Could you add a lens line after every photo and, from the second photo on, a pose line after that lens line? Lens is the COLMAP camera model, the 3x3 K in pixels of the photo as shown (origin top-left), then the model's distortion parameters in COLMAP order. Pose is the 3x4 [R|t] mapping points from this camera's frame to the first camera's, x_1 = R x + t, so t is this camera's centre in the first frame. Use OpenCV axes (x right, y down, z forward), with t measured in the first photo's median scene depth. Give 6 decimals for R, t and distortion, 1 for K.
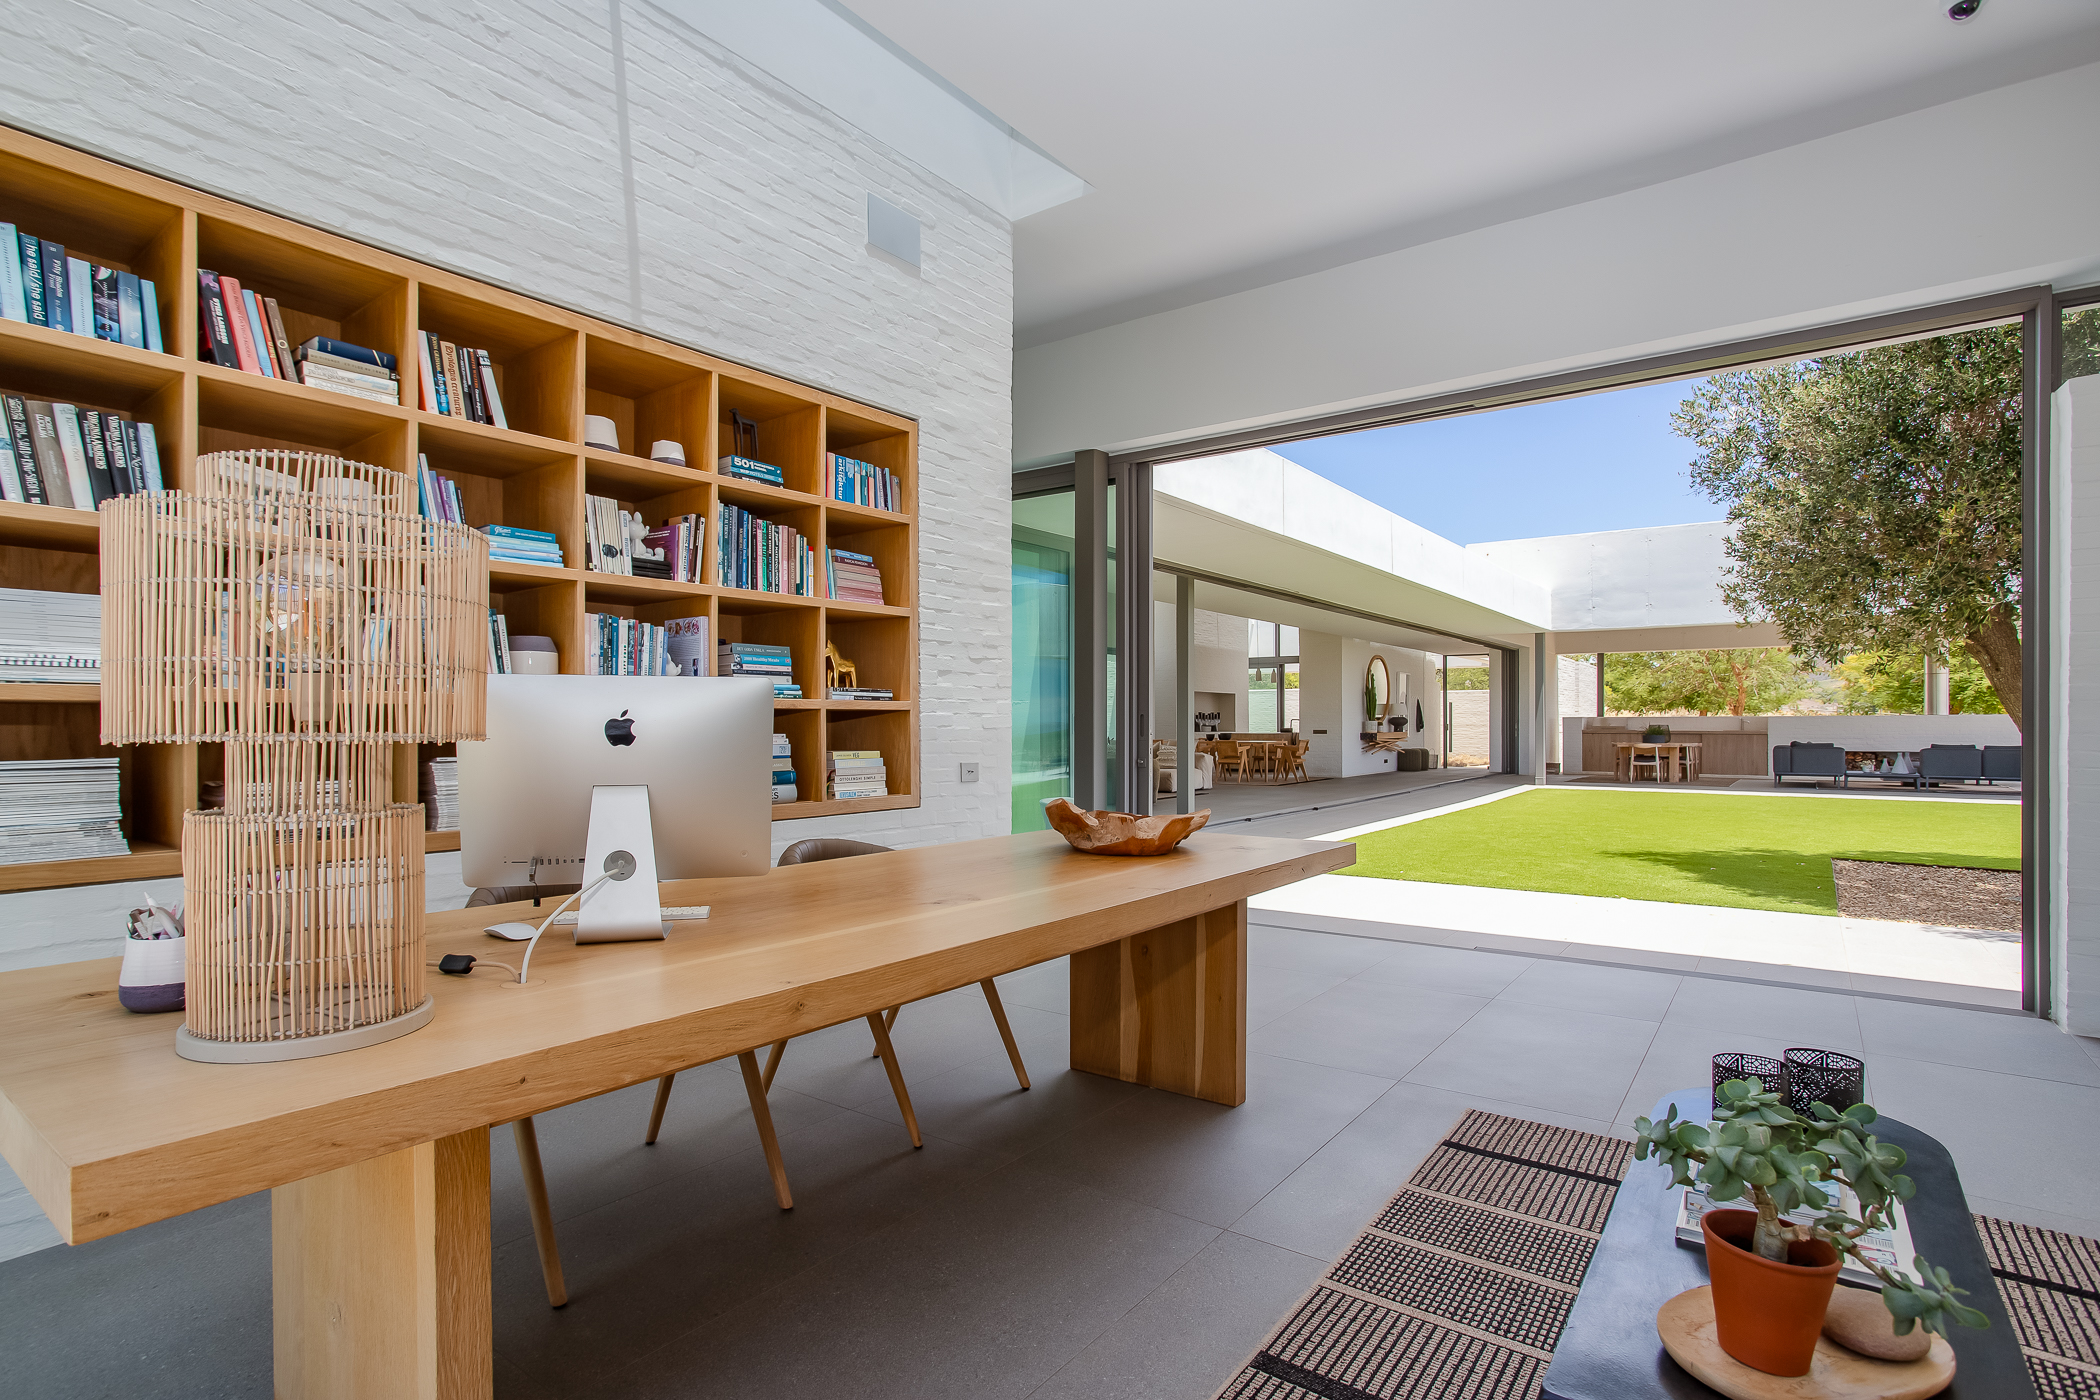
lens RADIAL K [[1039.7, 0, 1050.0], [0, 1039.7, 700.0], [0, 0, 1]] dist [0.000200, 0.000007]
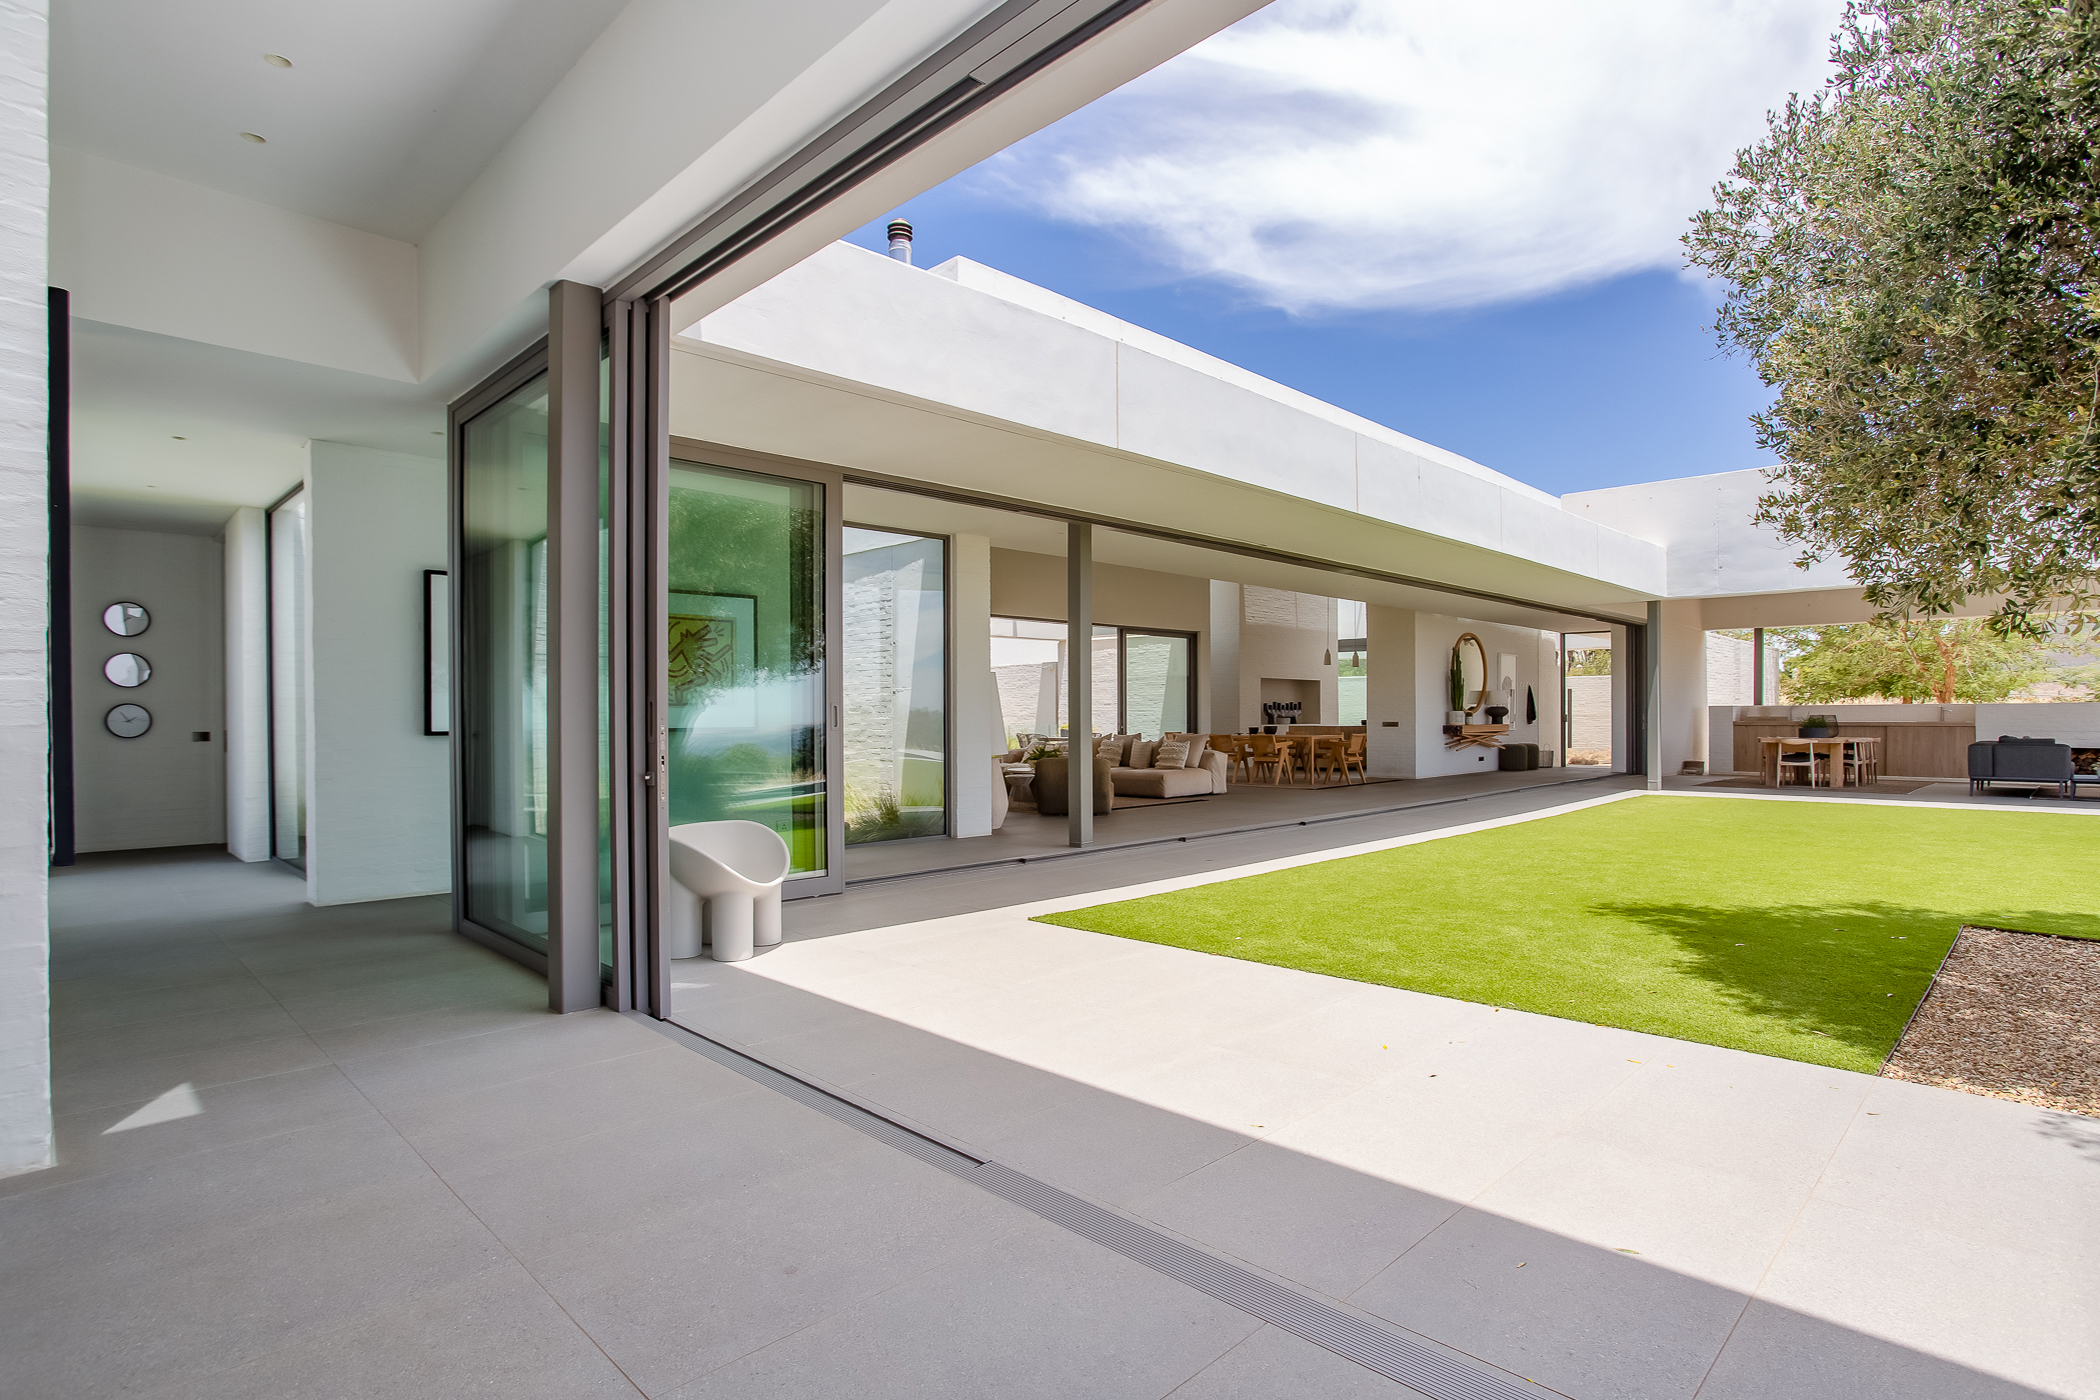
lens RADIAL K [[1084.9, 0, 1050.0], [0, 1084.9, 700.0], [0, 0, 1]] dist [0.003900, 0.001035]
pose [[0.992463, -0.004859, -0.122446, 0.086073], [0.005918, 0.999948, 0.008281, 0.001684], [0.122399, -0.008943, 0.992441, 0.083967]]
